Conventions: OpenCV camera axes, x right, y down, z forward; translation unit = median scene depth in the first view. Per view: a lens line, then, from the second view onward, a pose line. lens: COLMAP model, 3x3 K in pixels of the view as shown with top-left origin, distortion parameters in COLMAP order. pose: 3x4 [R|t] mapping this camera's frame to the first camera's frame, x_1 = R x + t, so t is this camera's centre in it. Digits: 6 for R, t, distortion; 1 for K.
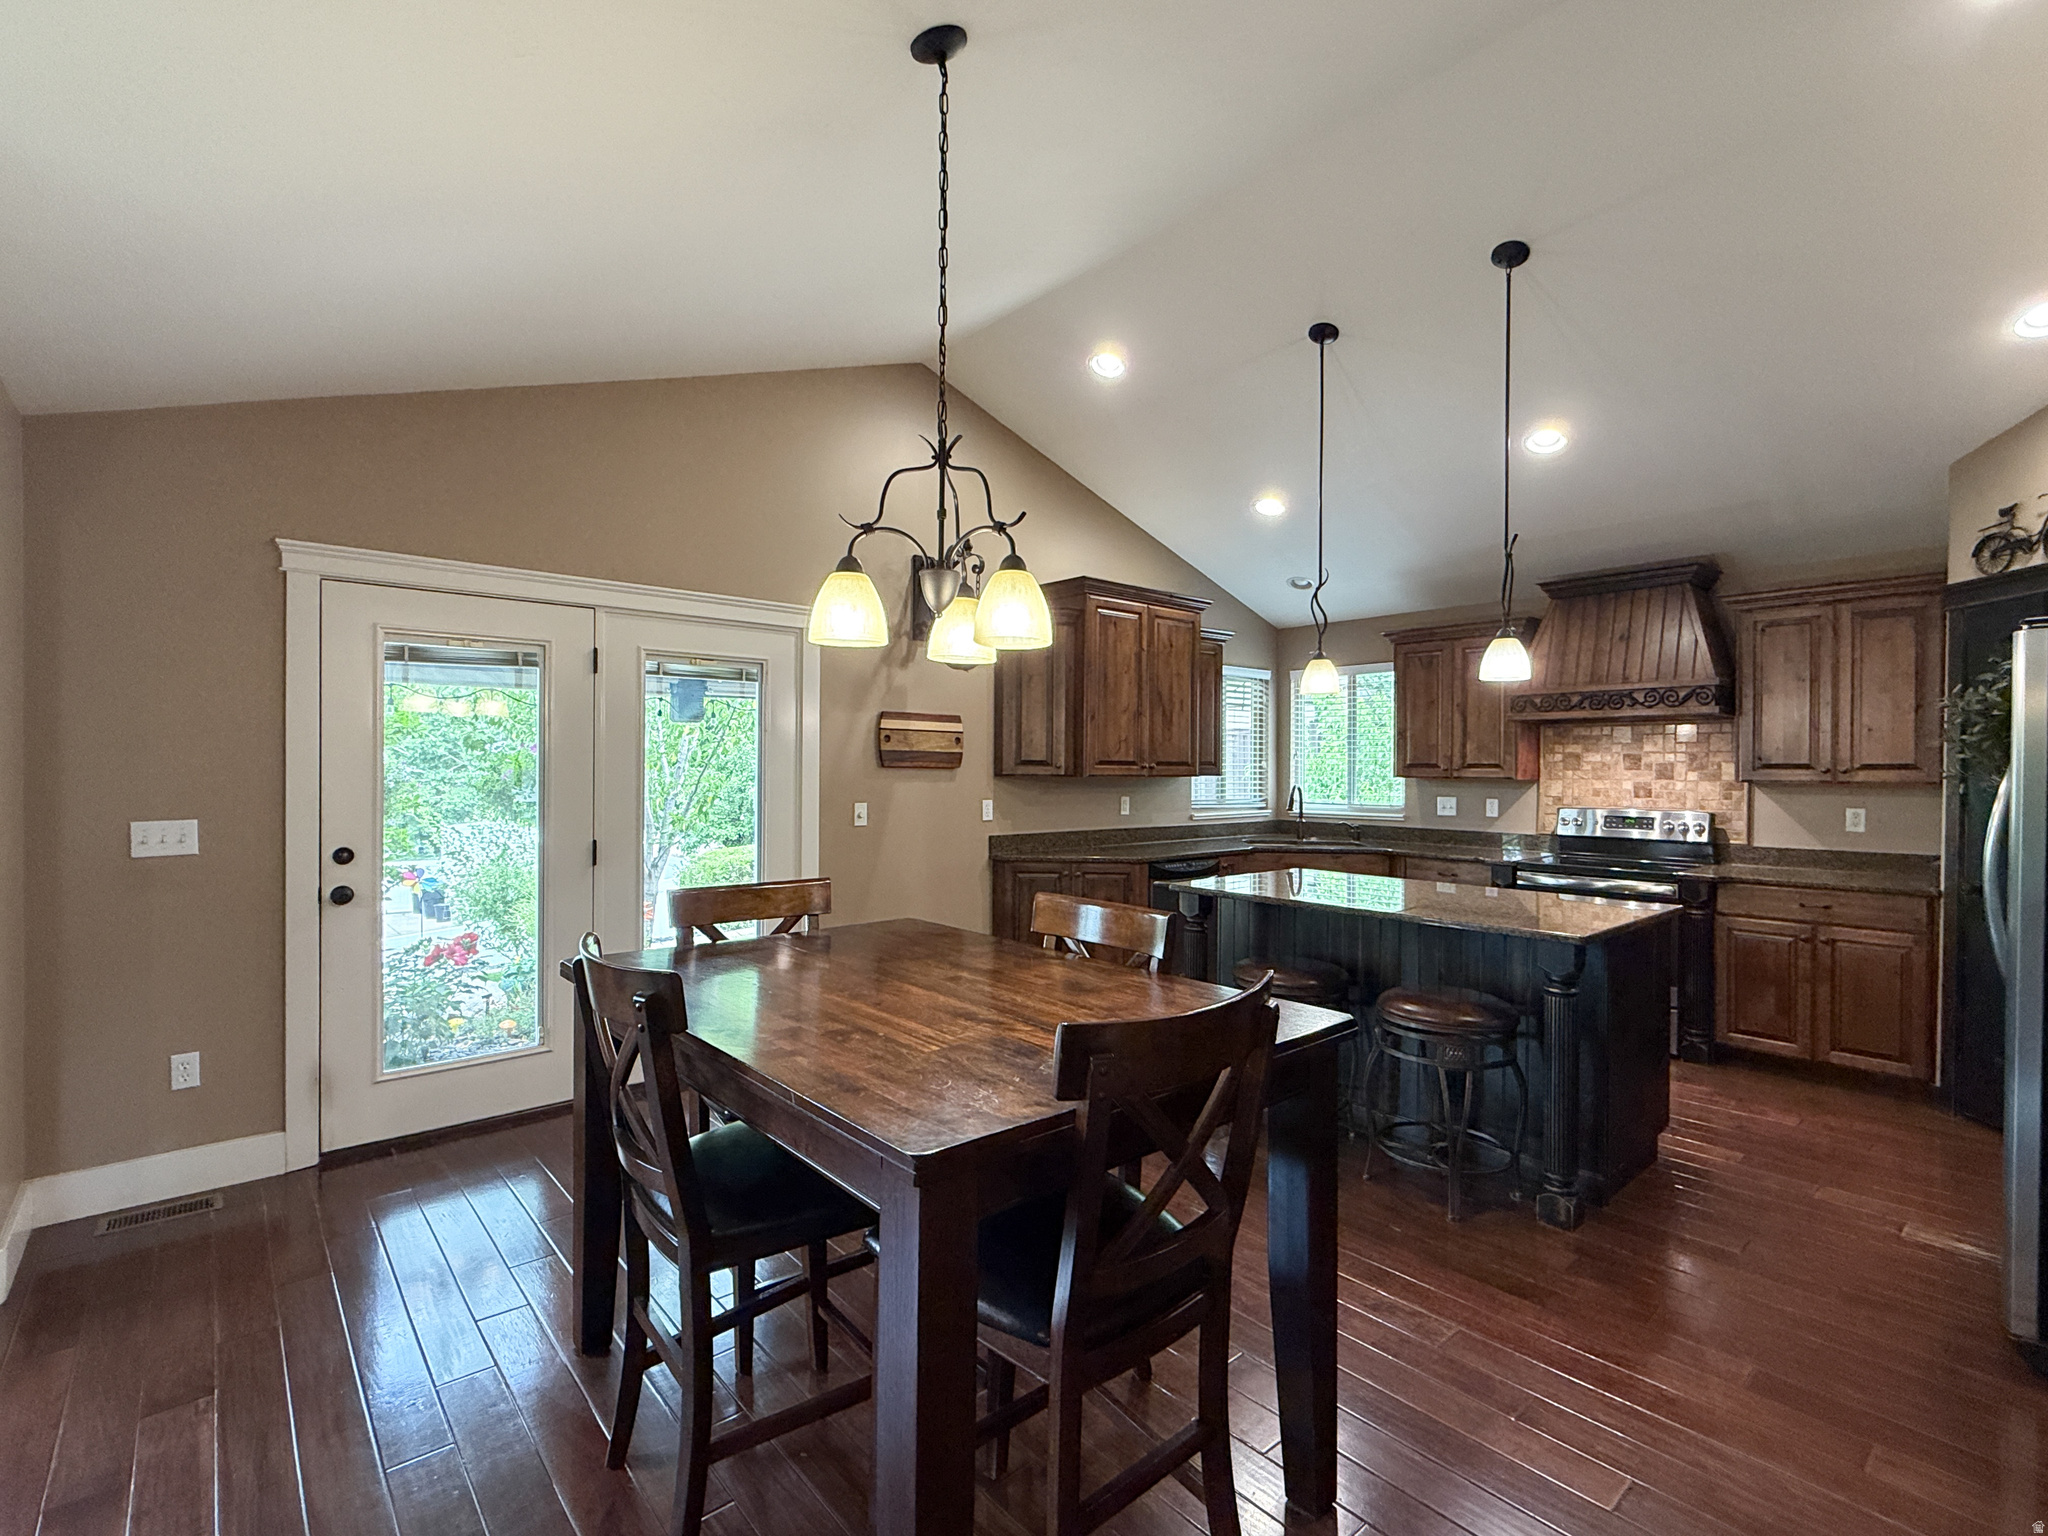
lens RADIAL K [[950.0, 0, 1021.1], [0, 950.0, 769.4], [0, 0, 1]] dist [-0.001192, 0.001103]
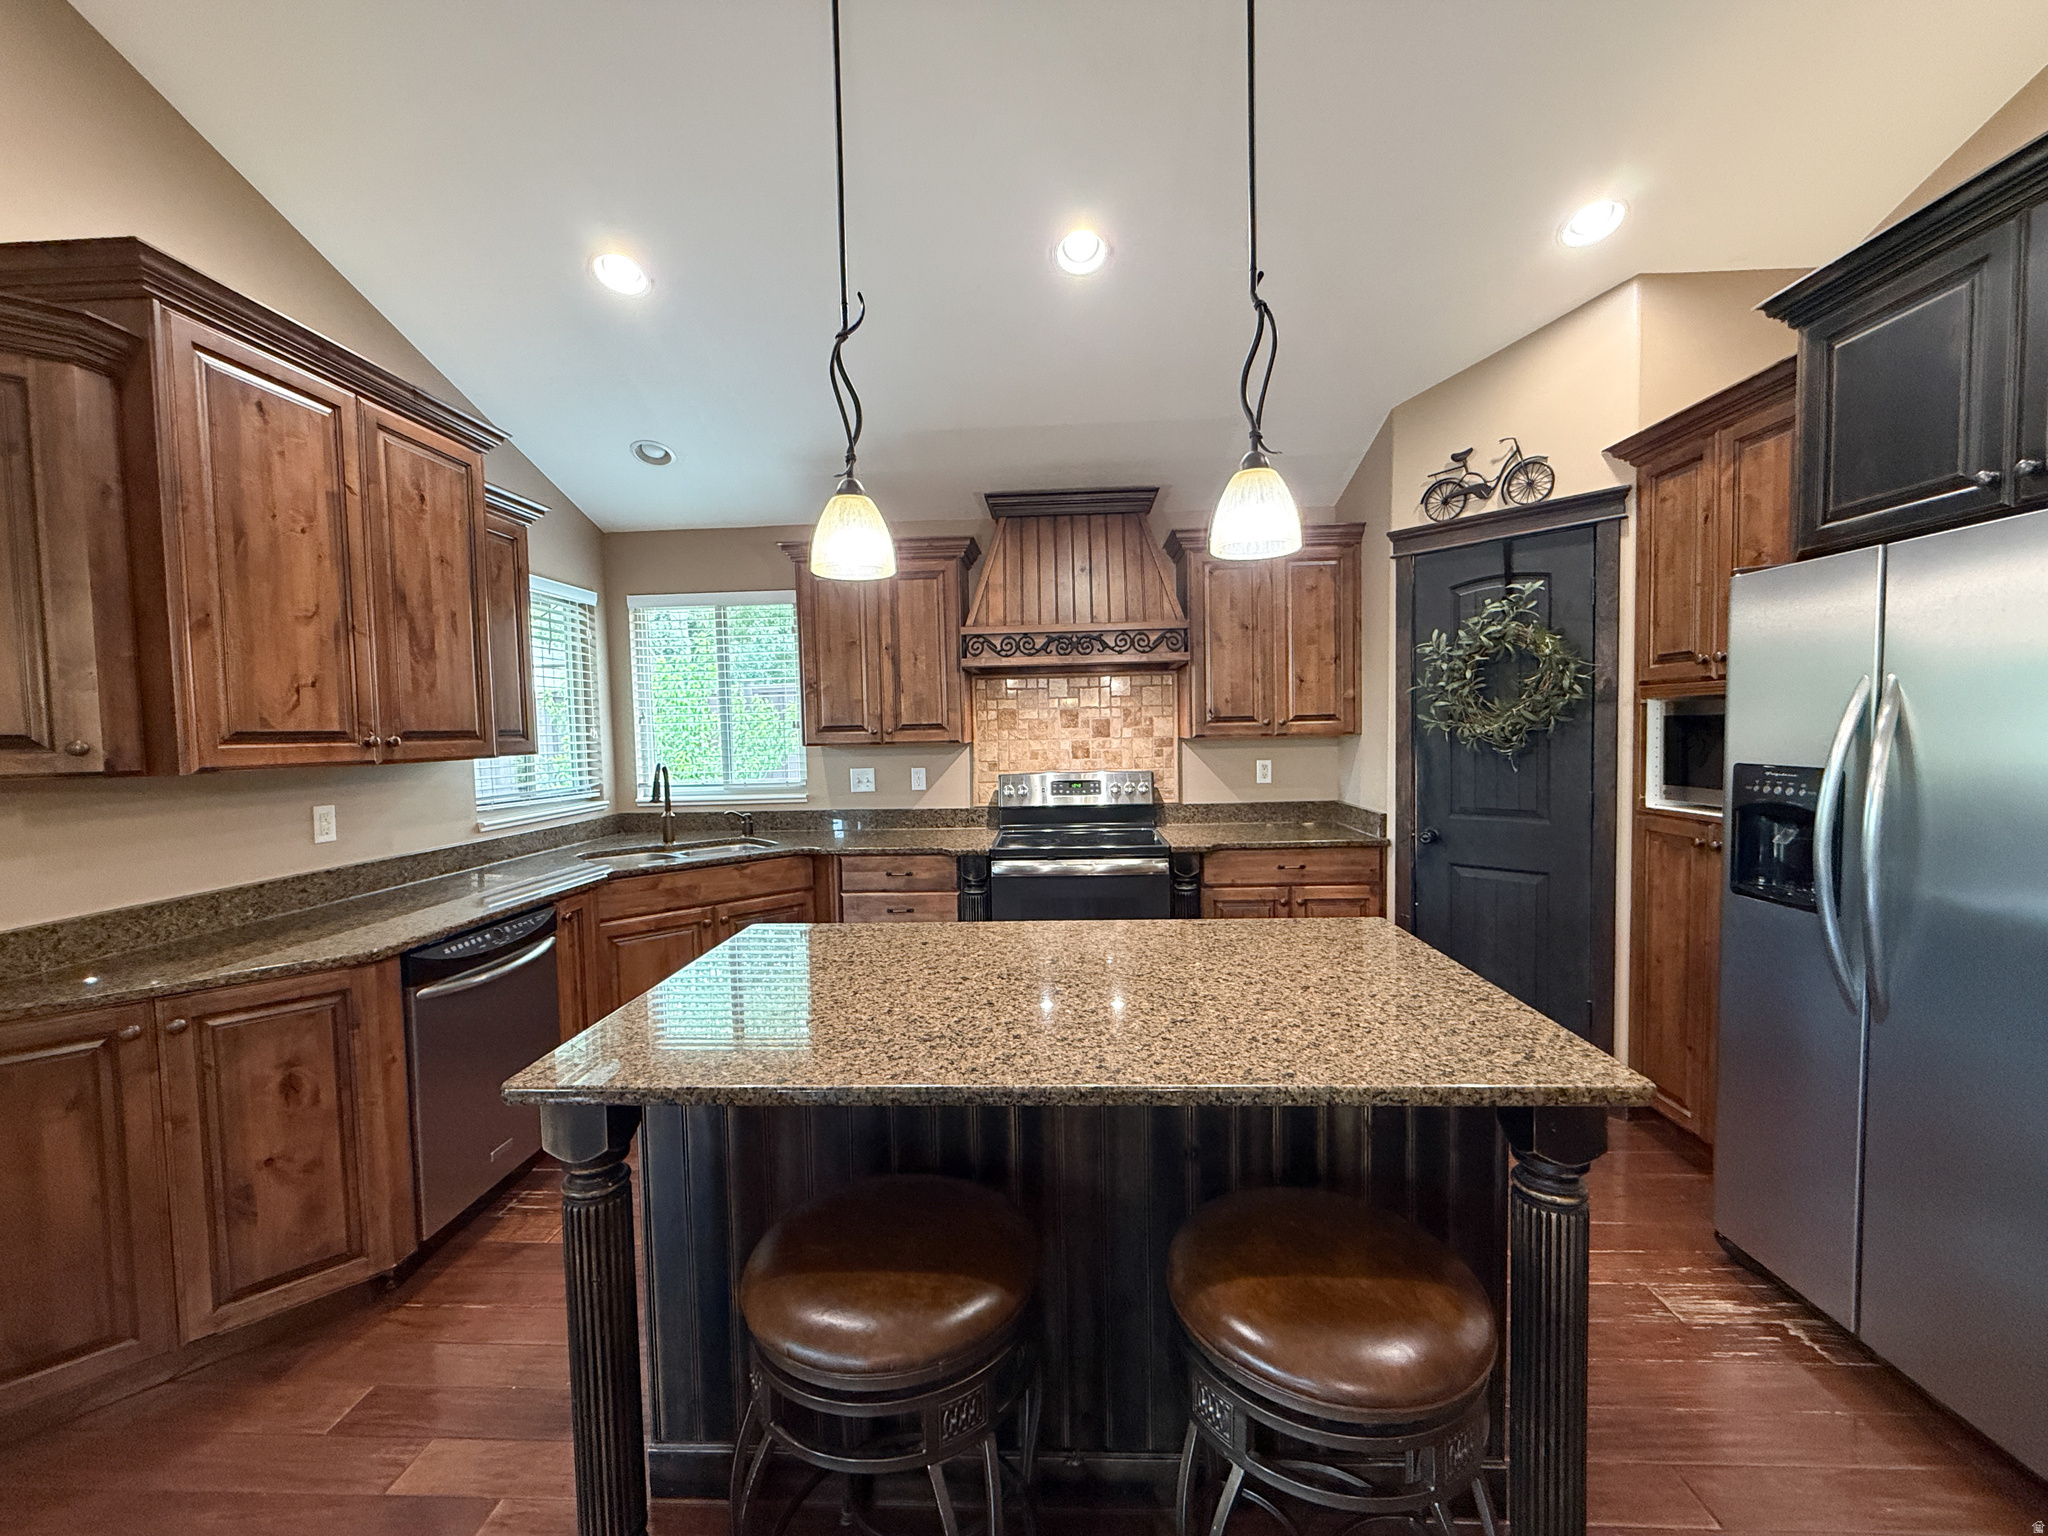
lens RADIAL K [[819.5, 0, 1026.2], [0, 819.5, 770.3], [0, 0, 1]] dist [0.000467, -0.000033]
pose [[0.686231, -0.059077, 0.724980, 0.063842], [0.028473, 0.998114, 0.054383, -0.002580], [-0.726826, -0.016677, 0.686619, 0.540713]]
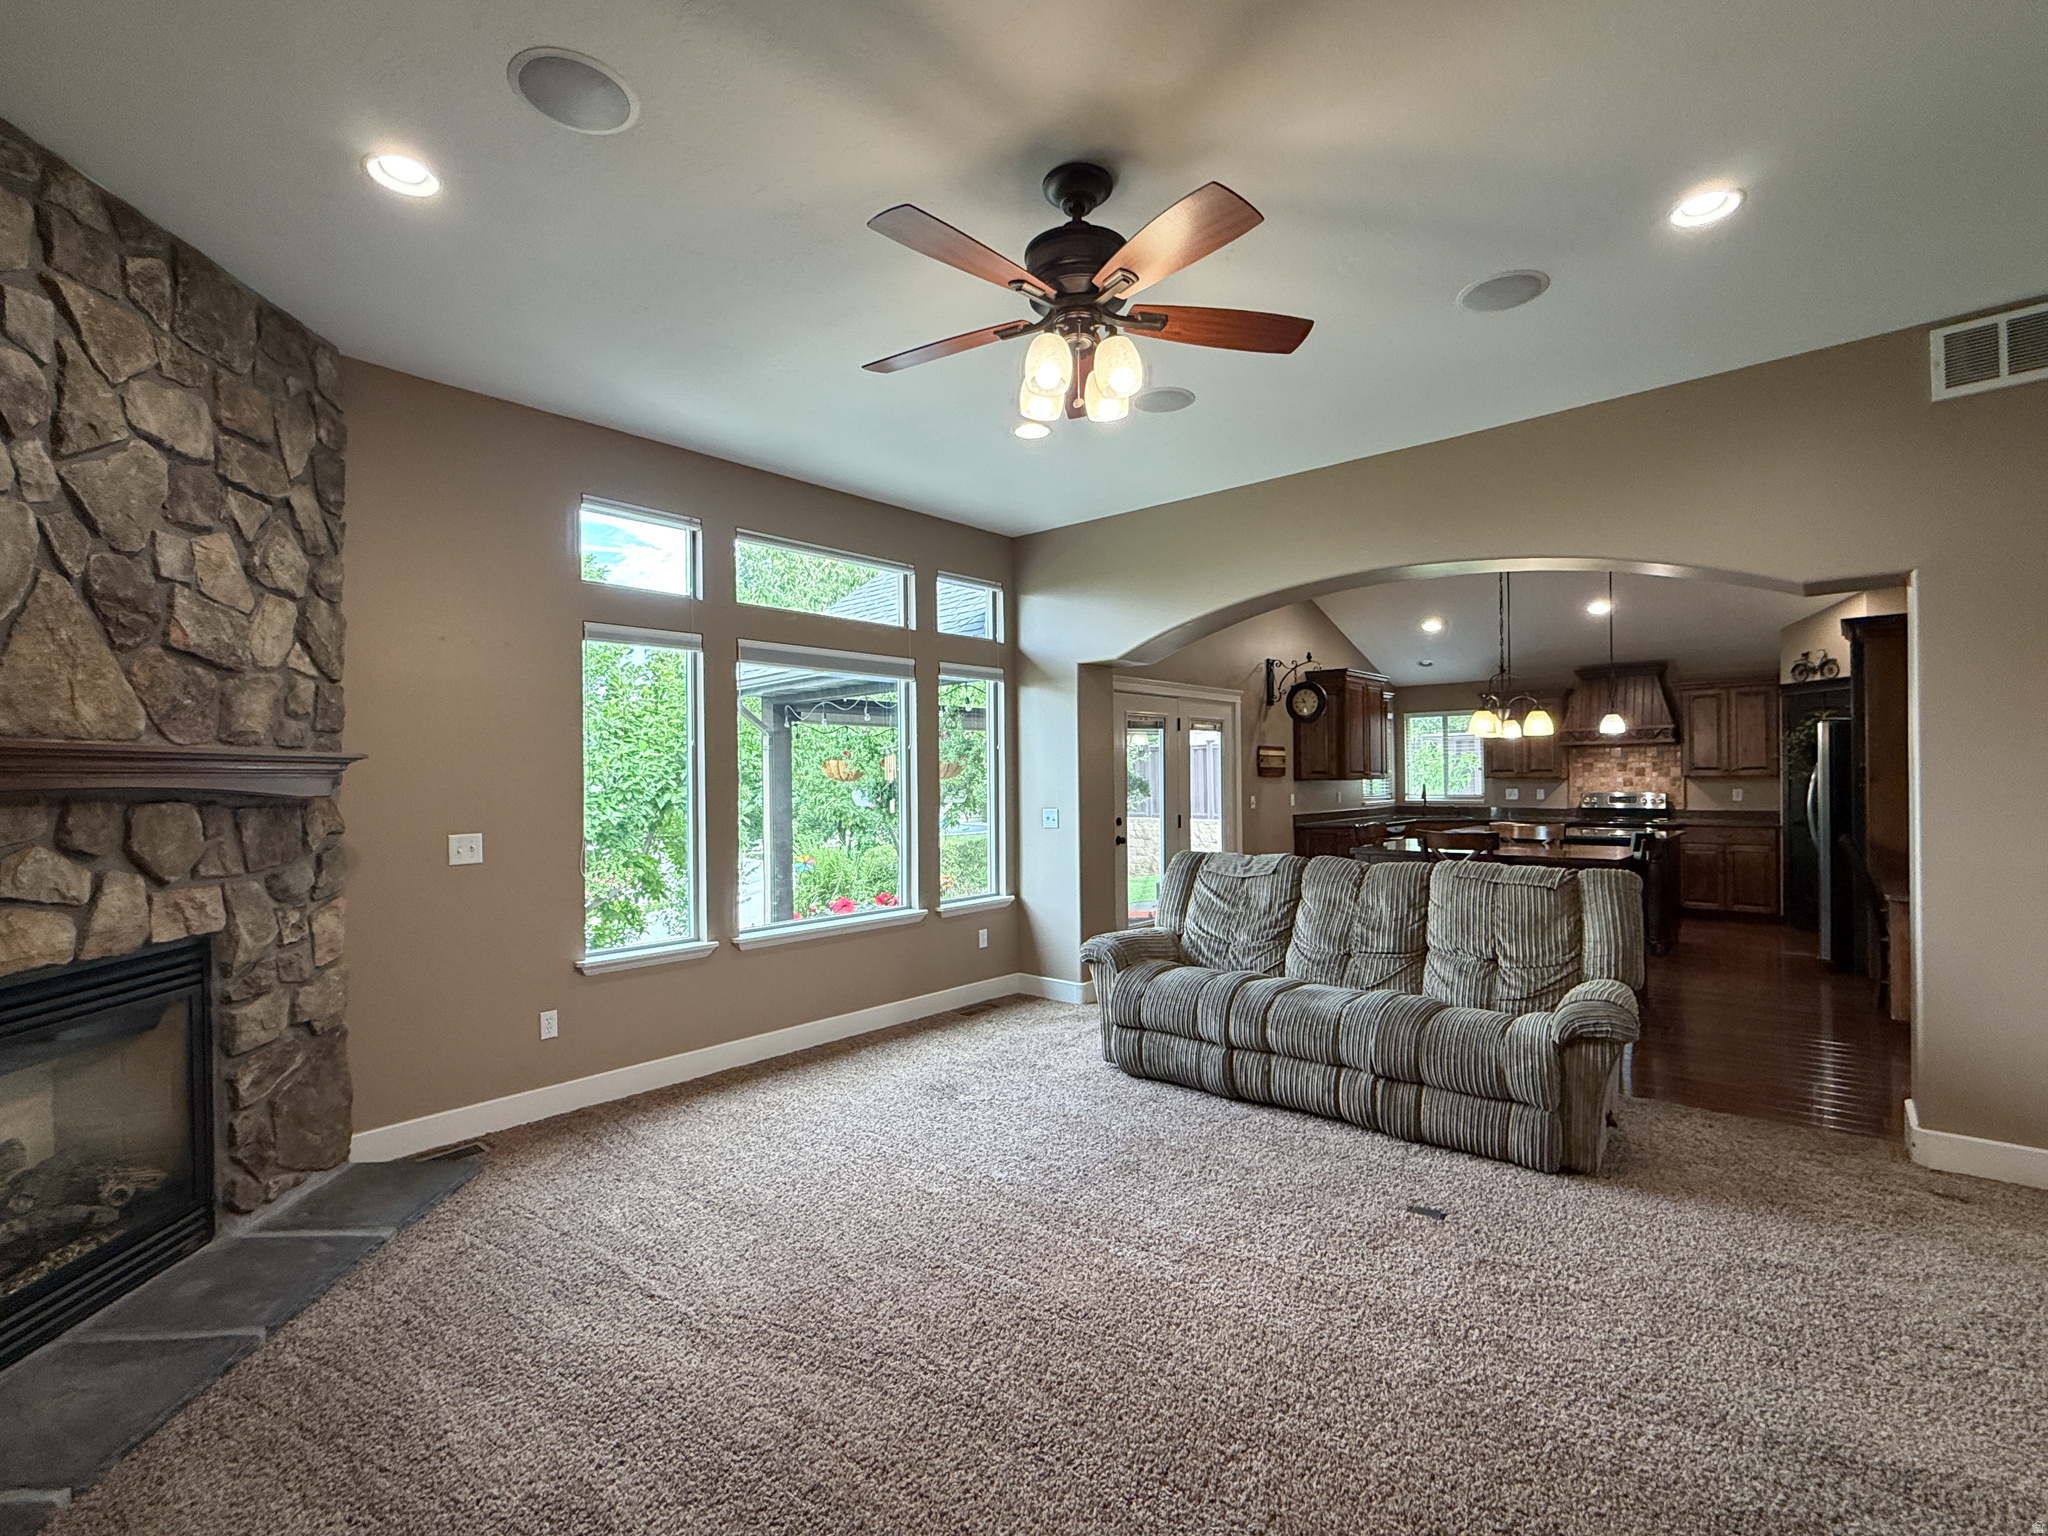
lens RADIAL K [[950.0, 0, 1021.4], [0, 950.0, 770.2], [0, 0, 1]] dist [-0.001192, 0.001103]
pose [[0.990308, -0.014822, 0.138094, -0.824941], [0.015939, 0.999849, -0.006987, -0.007797], [-0.137970, 0.009120, 0.990394, -0.716910]]
